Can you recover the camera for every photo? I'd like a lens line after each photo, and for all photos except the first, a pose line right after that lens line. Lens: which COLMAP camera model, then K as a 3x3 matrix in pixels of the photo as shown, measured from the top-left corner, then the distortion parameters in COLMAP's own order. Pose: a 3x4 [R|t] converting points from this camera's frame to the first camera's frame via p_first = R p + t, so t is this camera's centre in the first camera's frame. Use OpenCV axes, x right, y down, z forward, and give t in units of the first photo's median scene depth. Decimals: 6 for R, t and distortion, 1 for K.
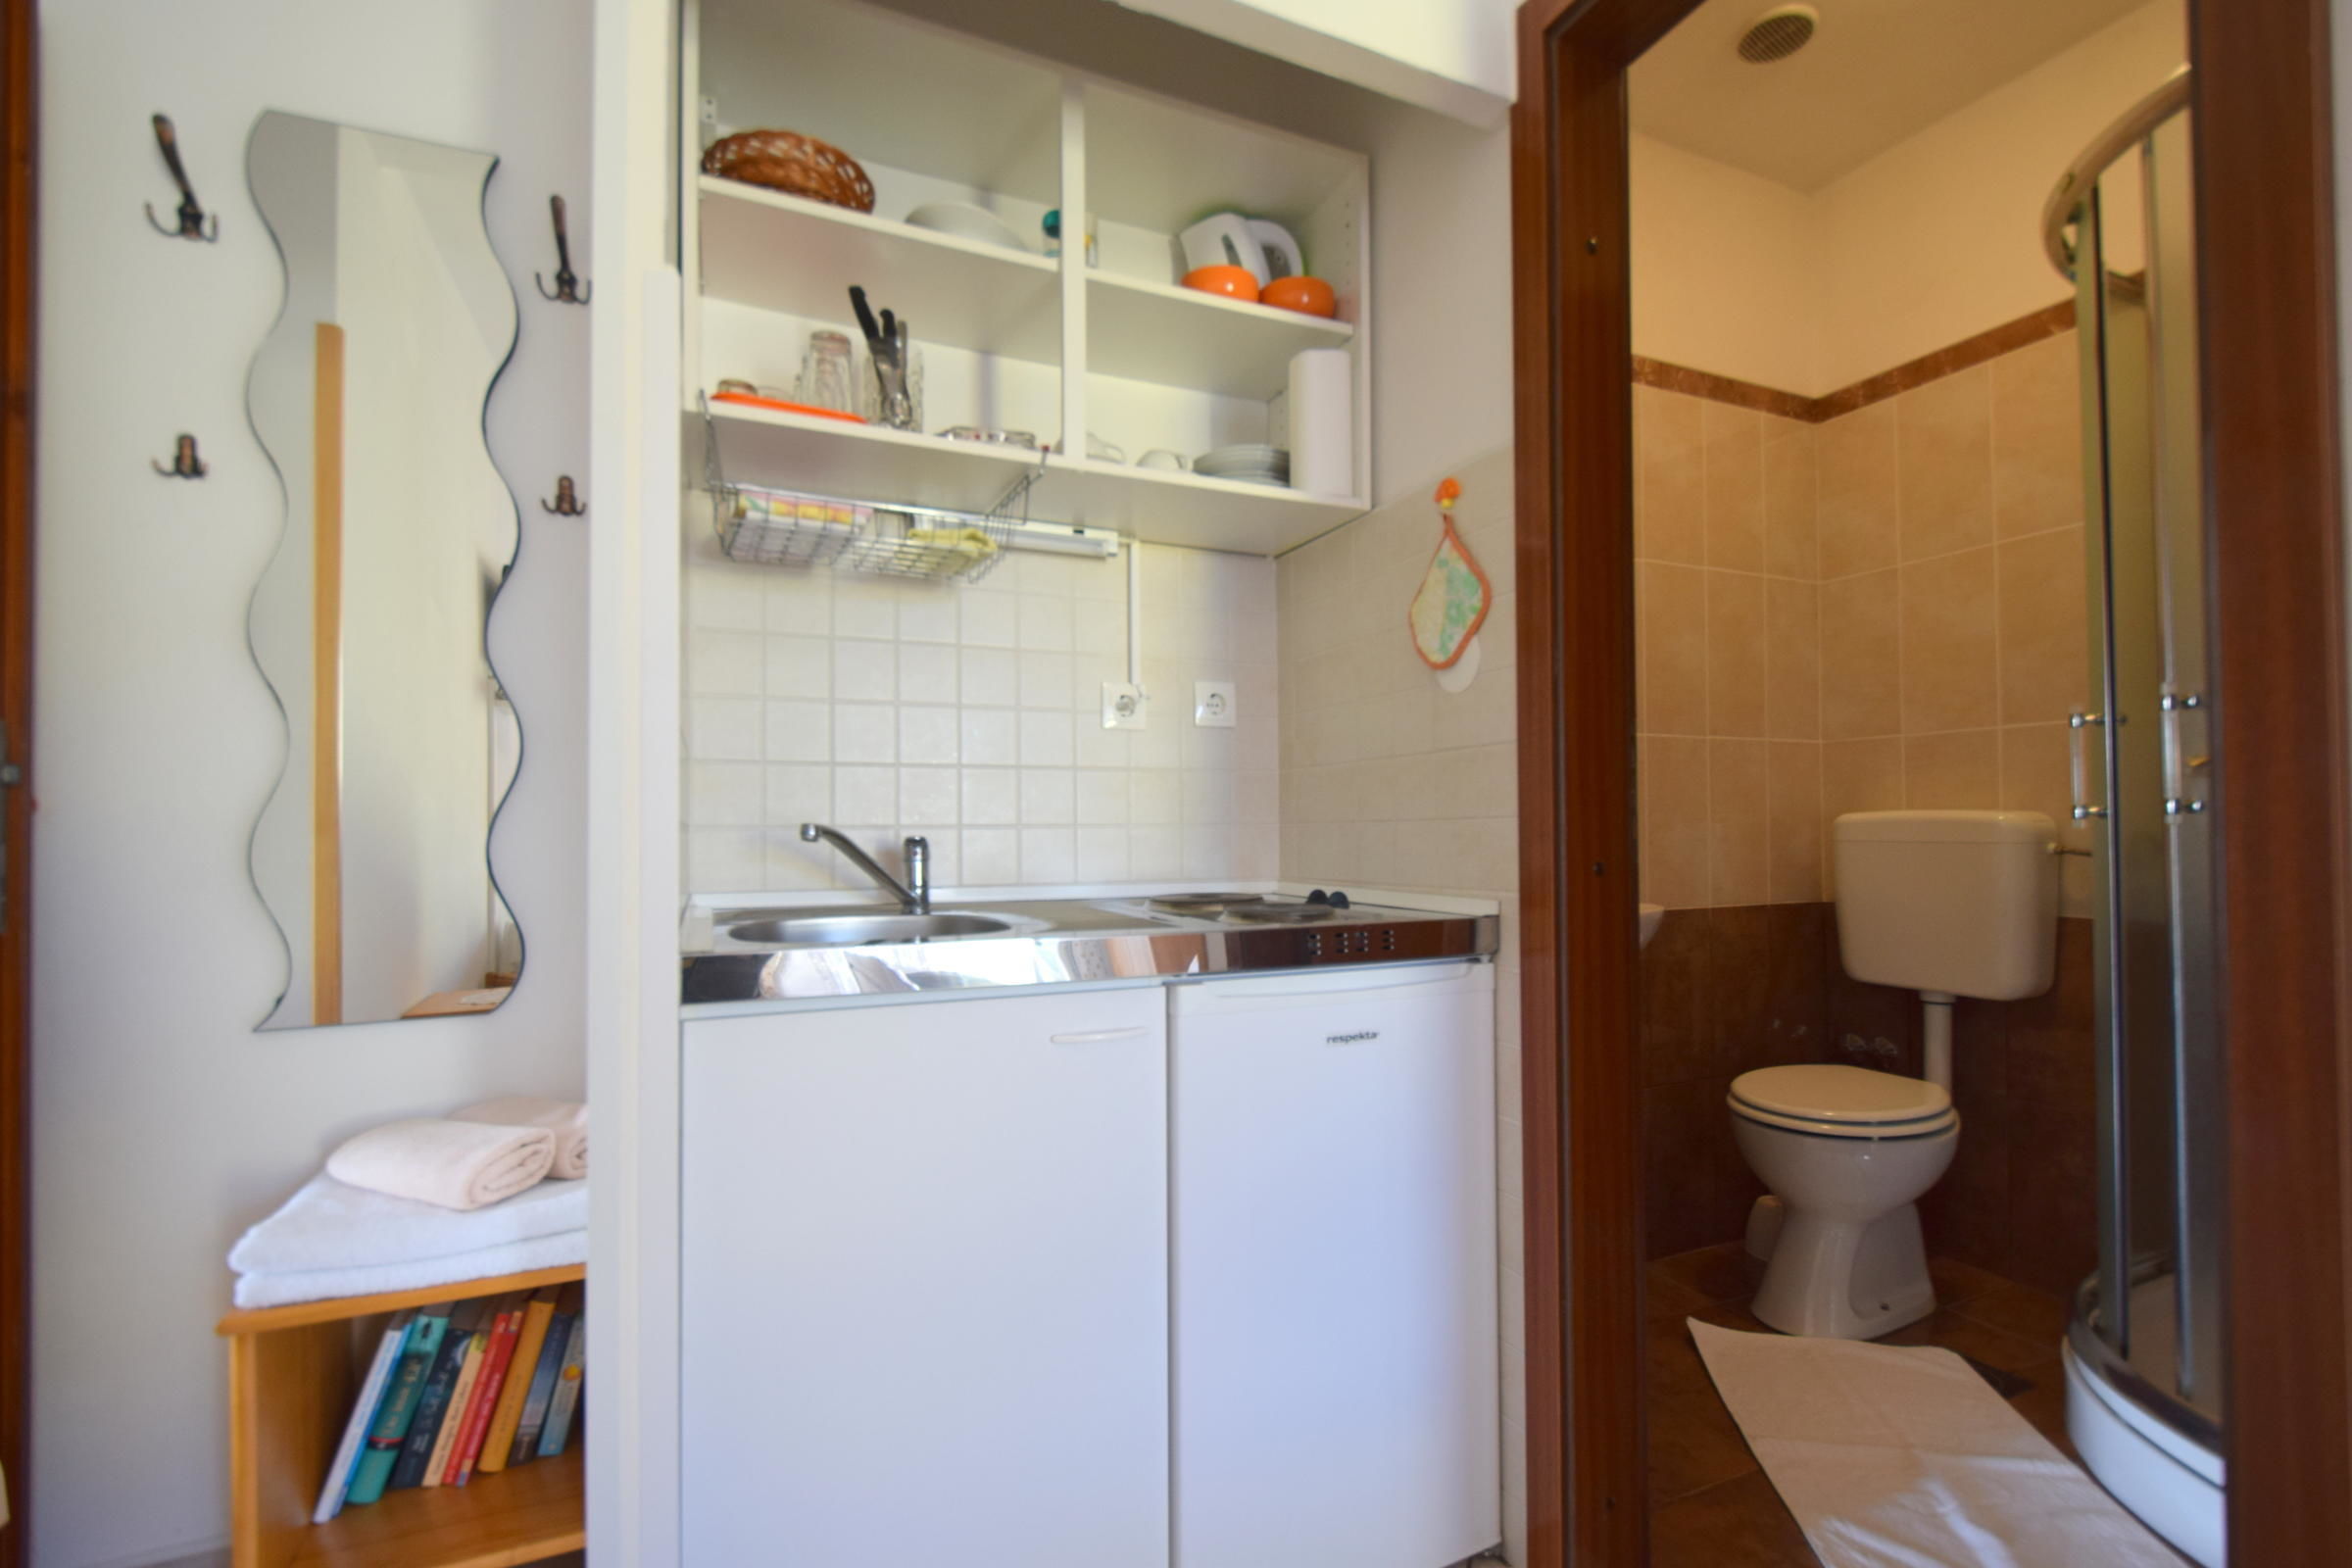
lens RADIAL K [[1017.9, 0, 1181.3], [0, 1017.9, 802.6], [0, 0, 1]] dist [0.008146, -0.008523]
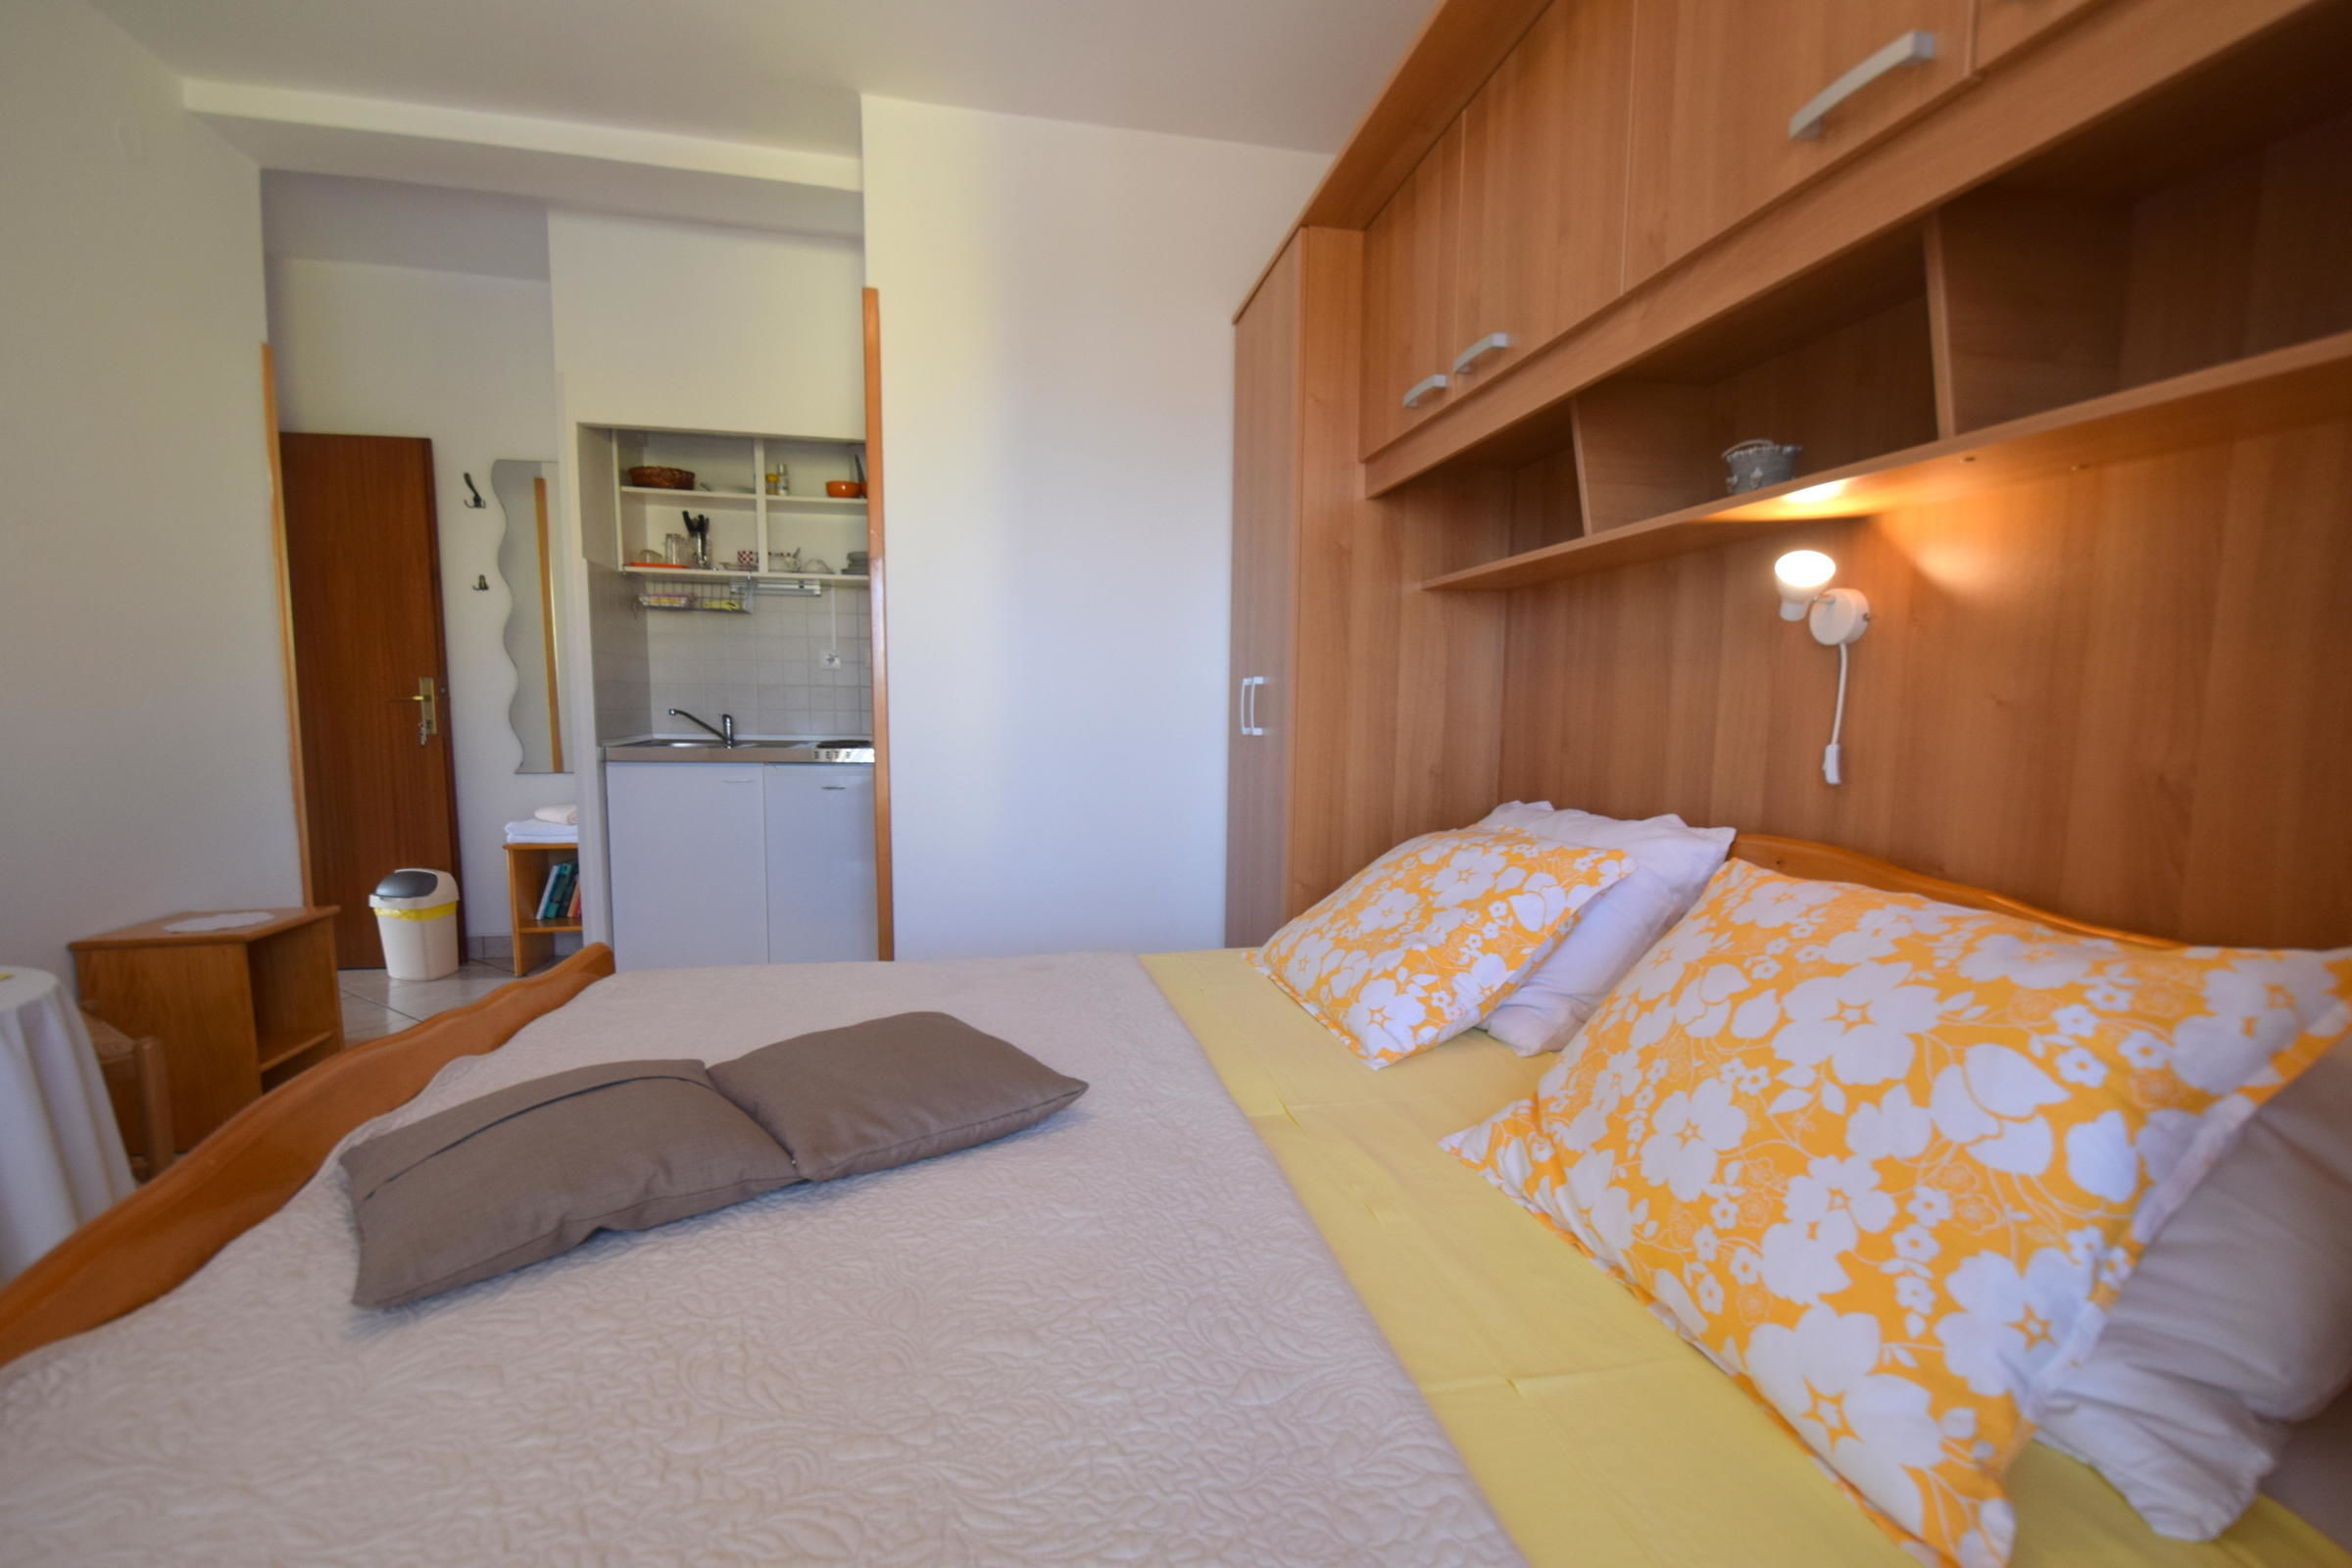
lens RADIAL K [[1017.9, 0, 1181.3], [0, 1017.9, 802.6], [0, 0, 1]] dist [0.008146, -0.008523]
pose [[0.978818, 0.033535, -0.201966, 0.733083], [-0.010127, 0.993217, 0.115834, -0.028826], [0.204480, -0.111335, 0.972519, -0.692652]]
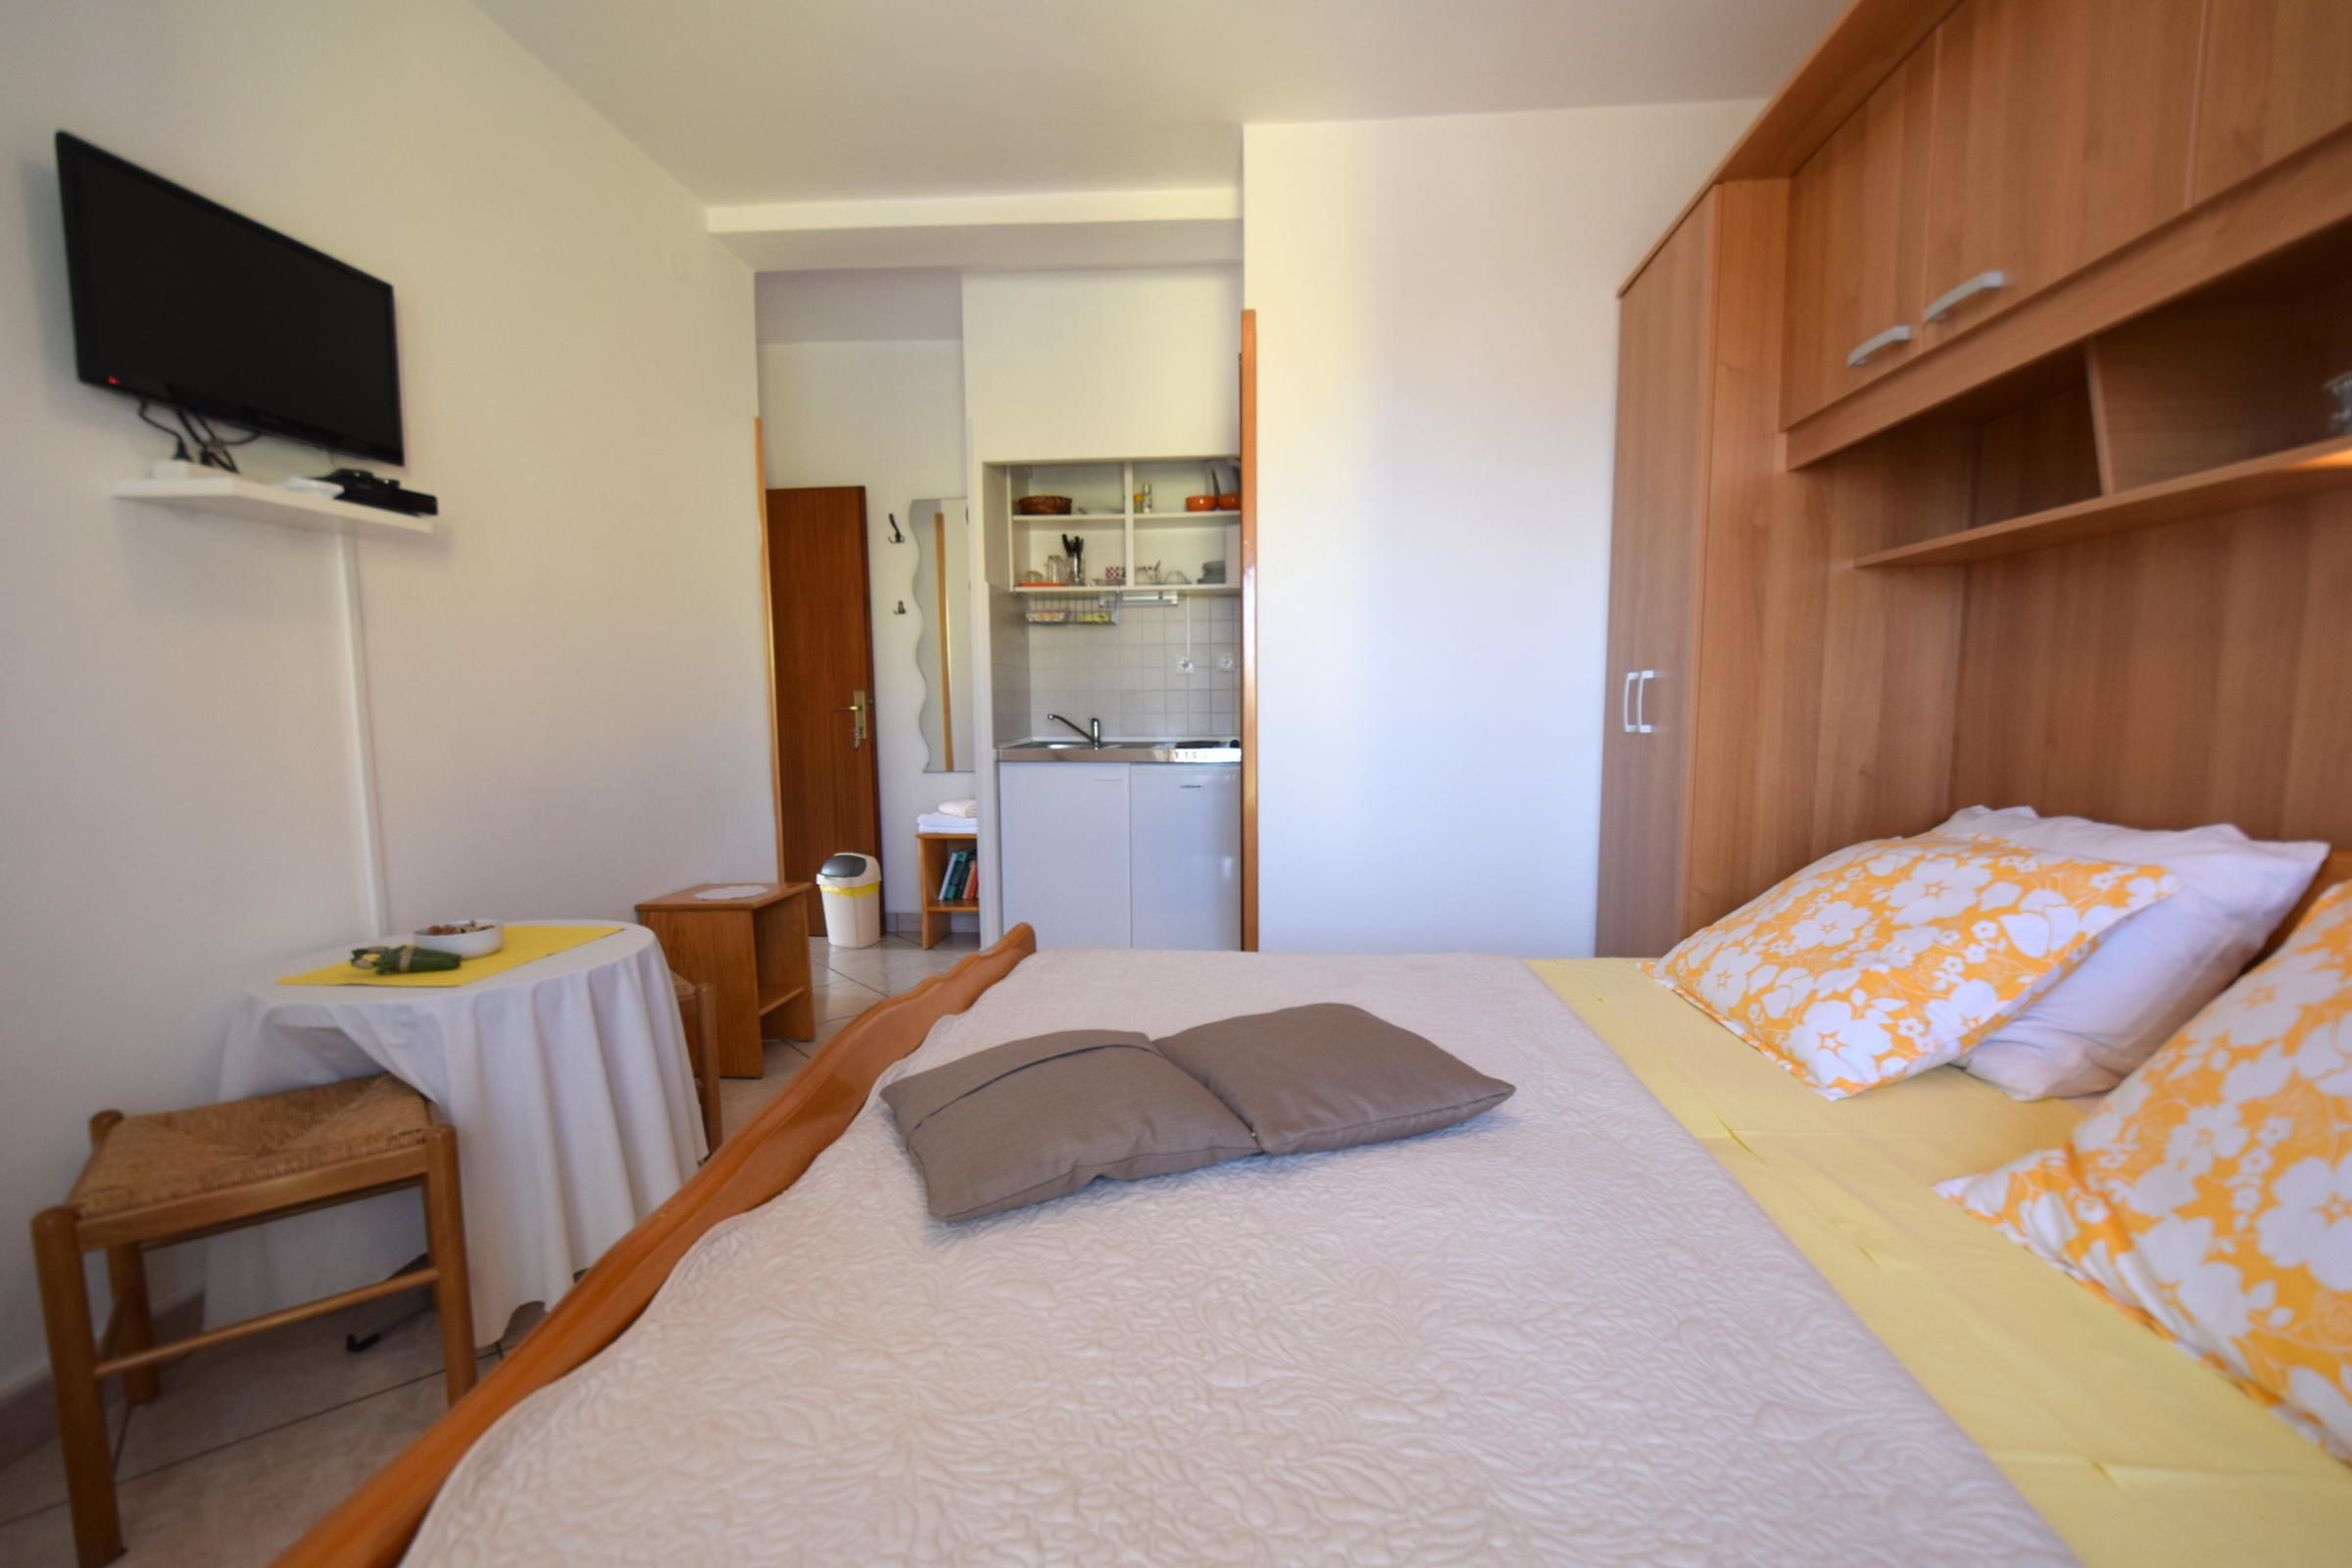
lens RADIAL K [[1017.9, 0, 1181.3], [0, 1017.9, 802.6], [0, 0, 1]] dist [0.008146, -0.008523]
pose [[0.879415, 0.043378, -0.474075, 0.677487], [0.013821, 0.993094, 0.116507, -0.030842], [0.475855, -0.109010, 0.872742, -0.726595]]
